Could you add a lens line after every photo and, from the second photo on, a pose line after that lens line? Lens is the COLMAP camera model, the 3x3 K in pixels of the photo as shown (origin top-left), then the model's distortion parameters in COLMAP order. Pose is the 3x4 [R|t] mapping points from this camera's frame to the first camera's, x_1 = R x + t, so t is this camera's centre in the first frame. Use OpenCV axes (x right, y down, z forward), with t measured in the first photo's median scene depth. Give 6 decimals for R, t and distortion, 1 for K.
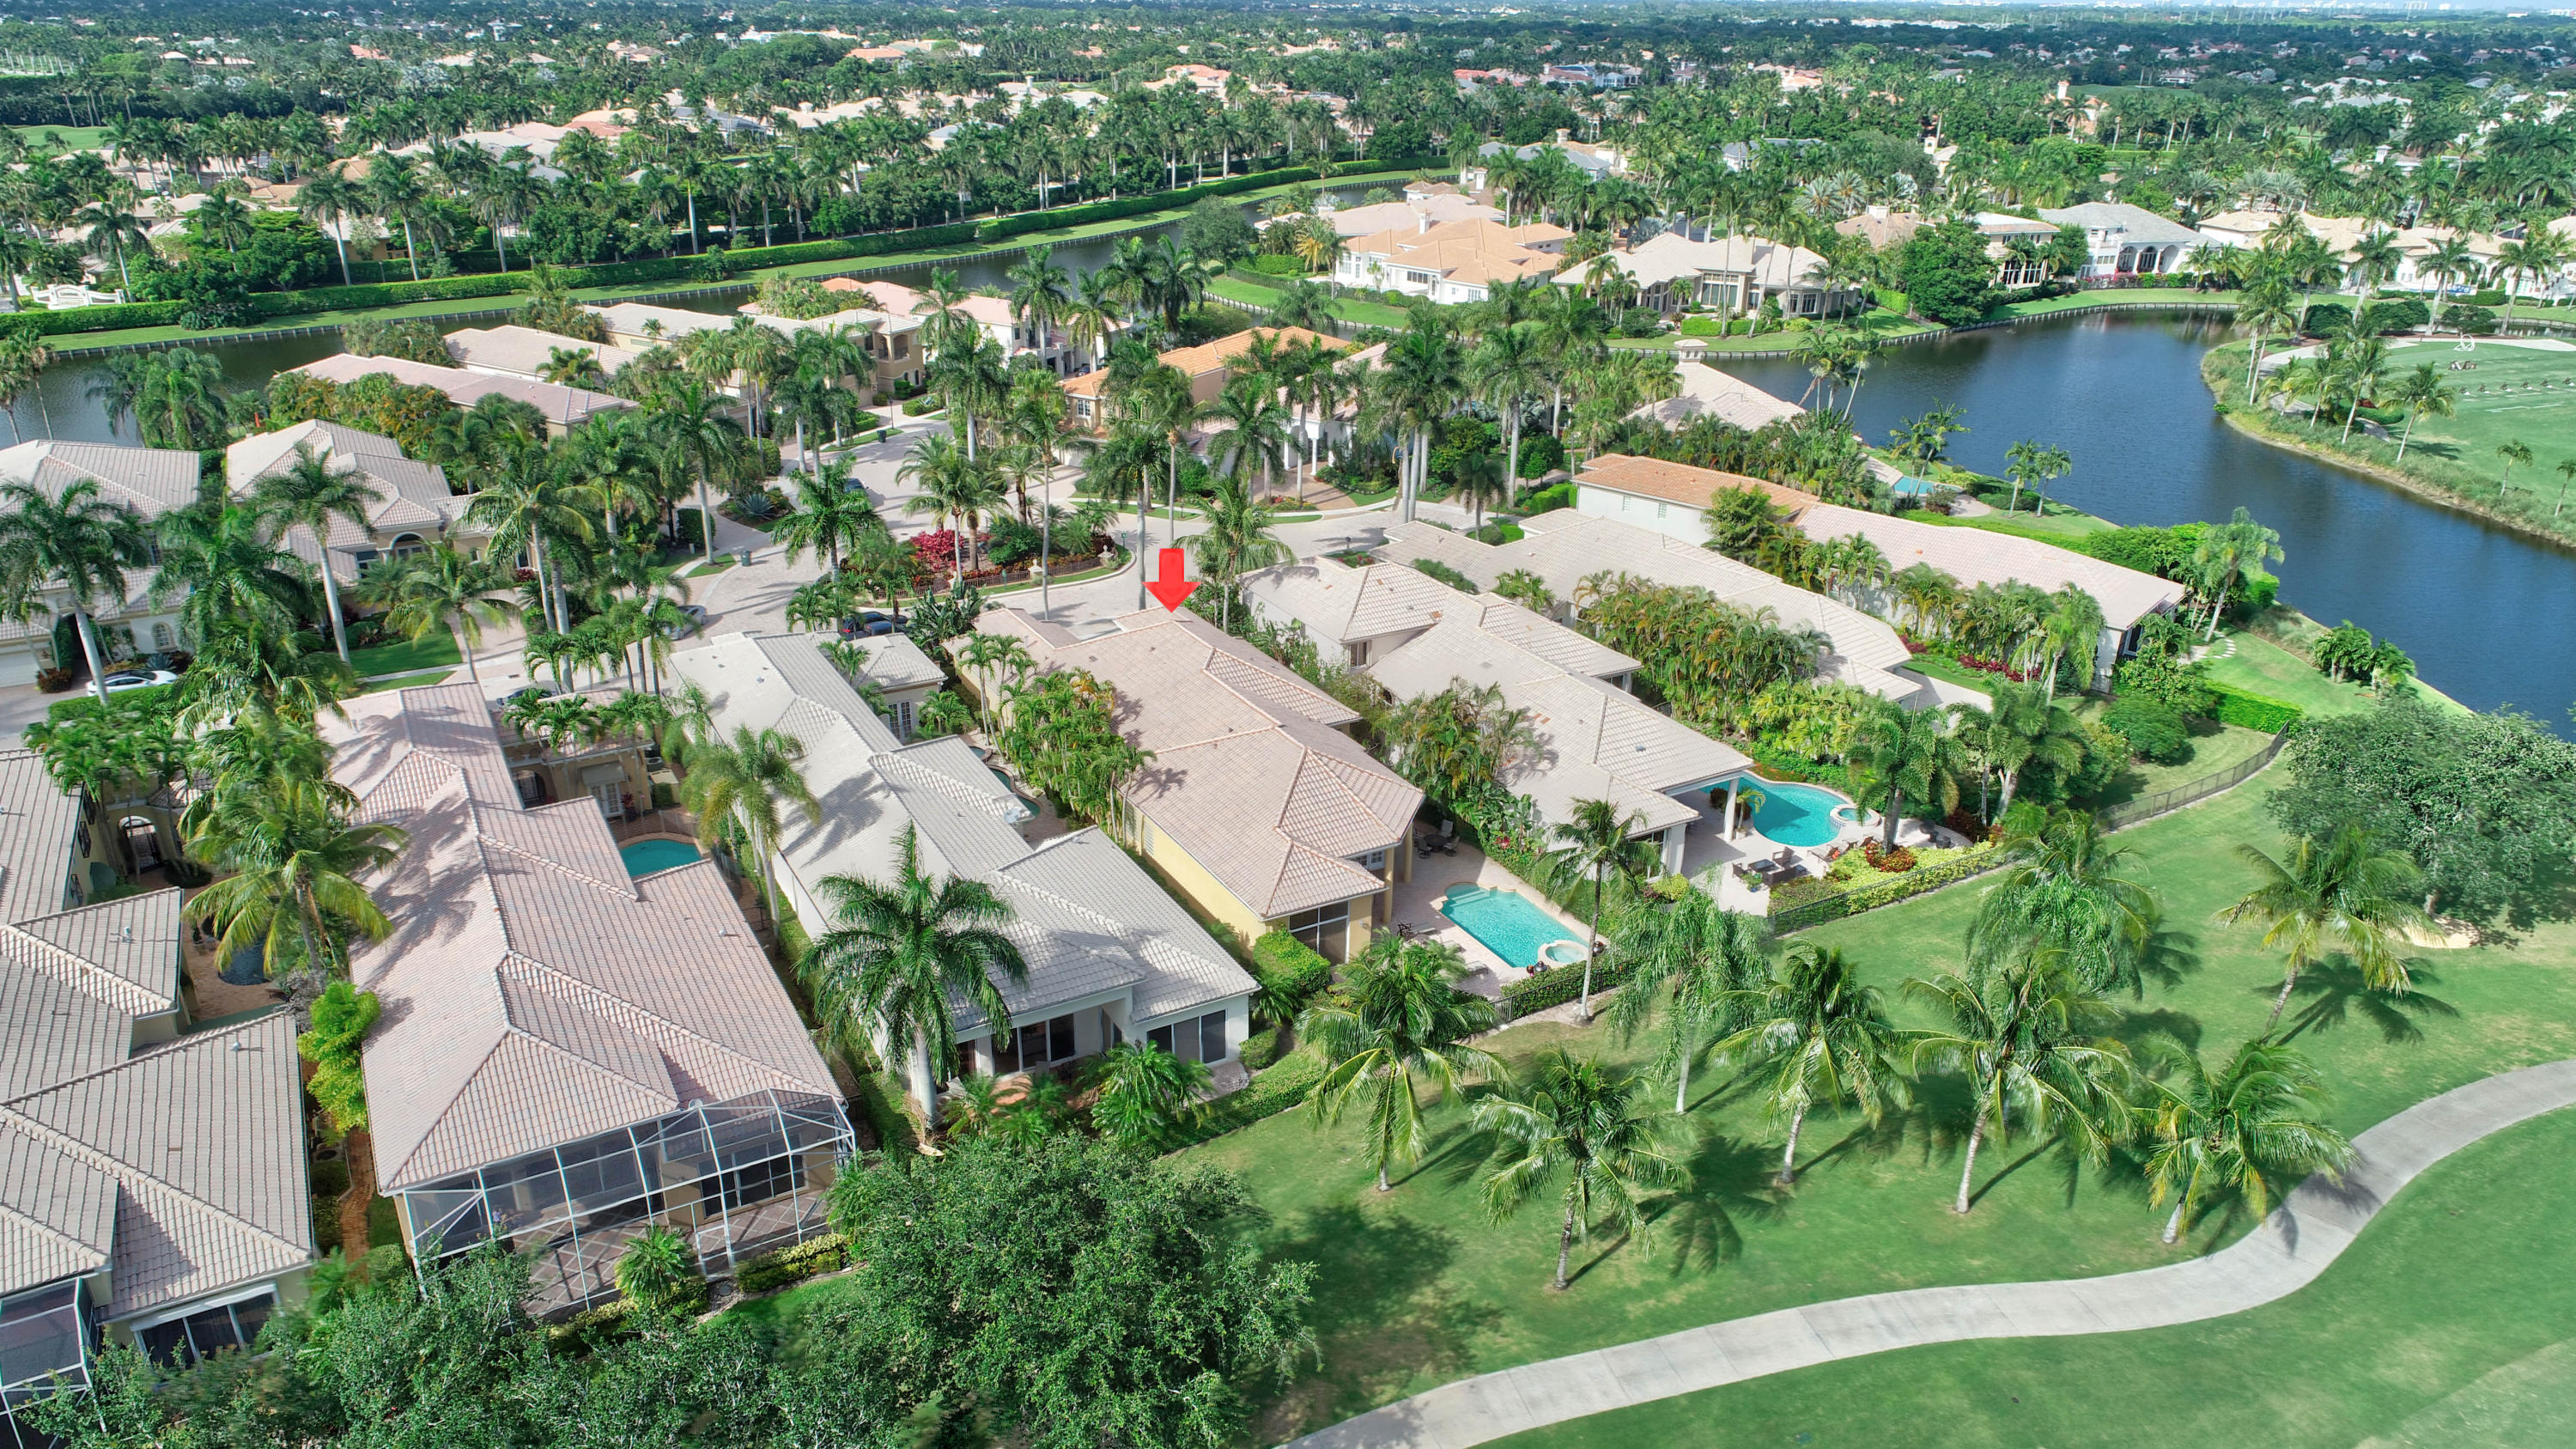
lens RADIAL K [[1726.8, 0, 1271.8], [0, 1726.8, 731.0], [0, 0, 1]] dist [-0.001130, 0.000154]
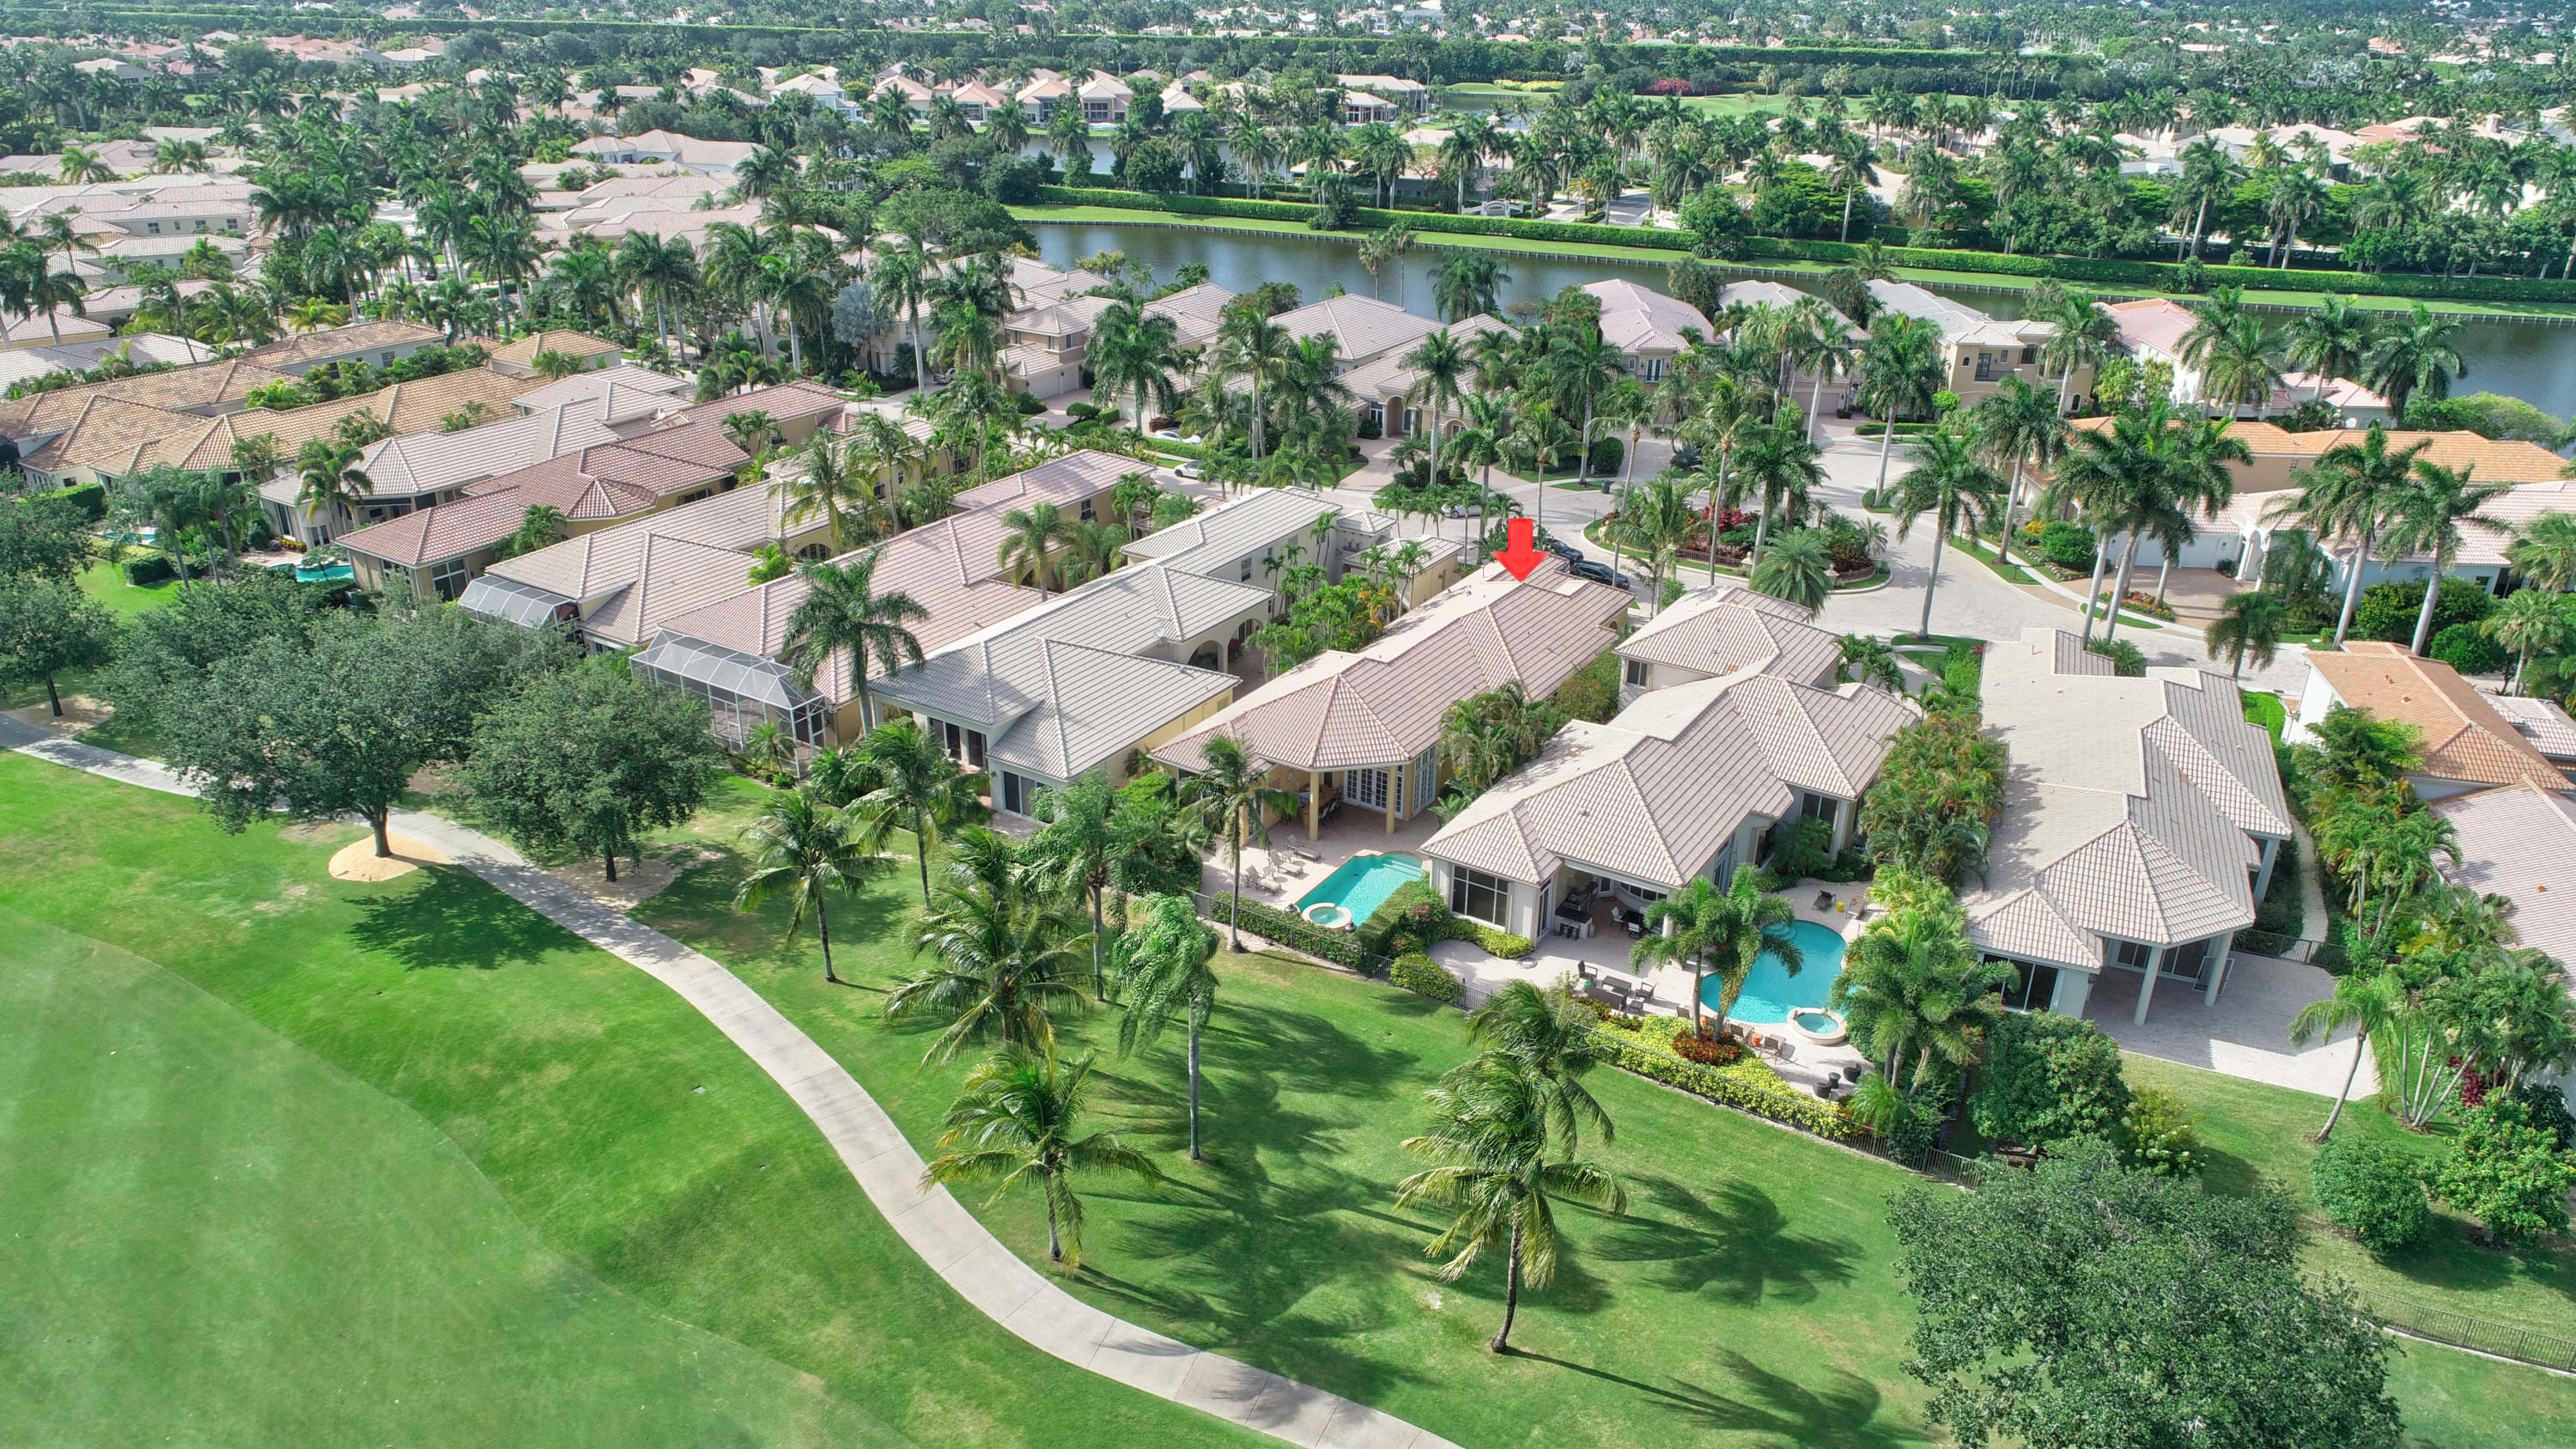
lens RADIAL K [[1726.8, 0, 1271.8], [0, 1726.8, 731.0], [0, 0, 1]] dist [-0.001130, 0.000154]
pose [[0.467919, 0.361491, -0.806459, 0.773005], [-0.355467, 0.912434, 0.202747, -0.142150], [0.809132, 0.191801, 0.555444, 0.288547]]
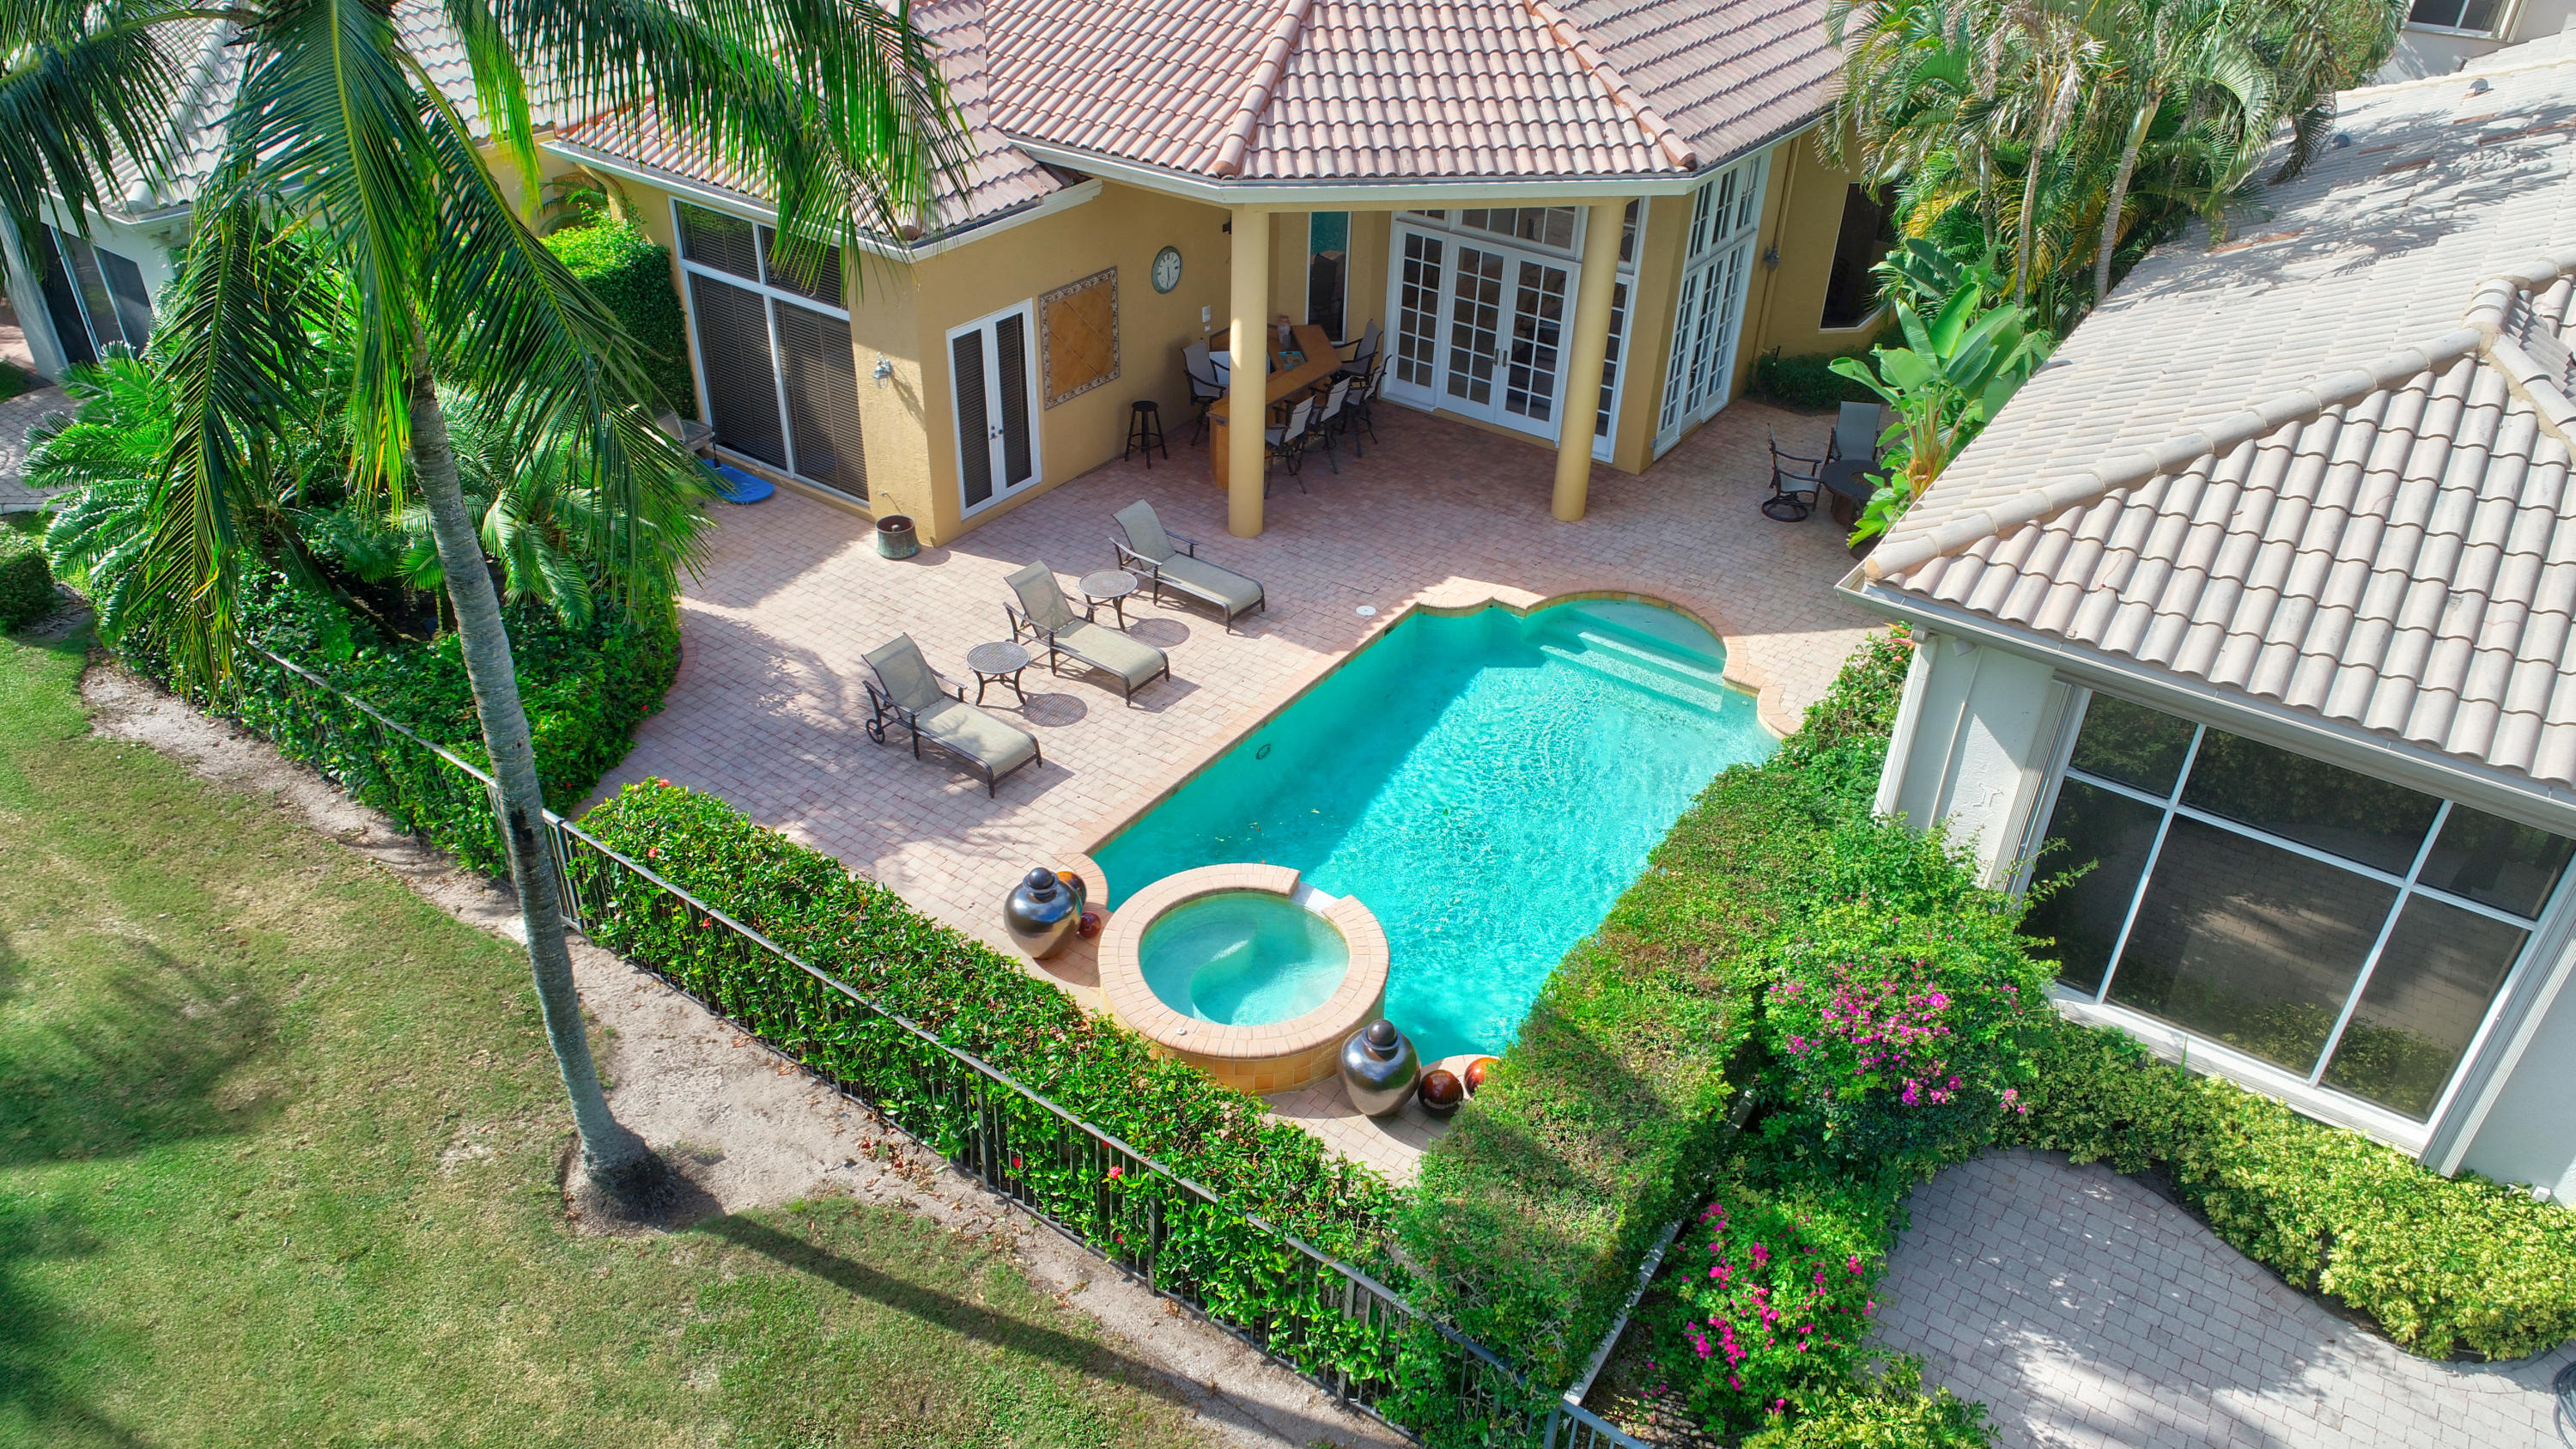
lens RADIAL K [[1726.8, 0, 1271.8], [0, 1726.8, 731.0], [0, 0, 1]] dist [-0.001130, 0.000154]
pose [[0.431229, 0.494330, -0.754771, 0.236344], [-0.379113, 0.858393, 0.345594, 0.035865], [0.818728, 0.137114, 0.557571, 0.716831]]
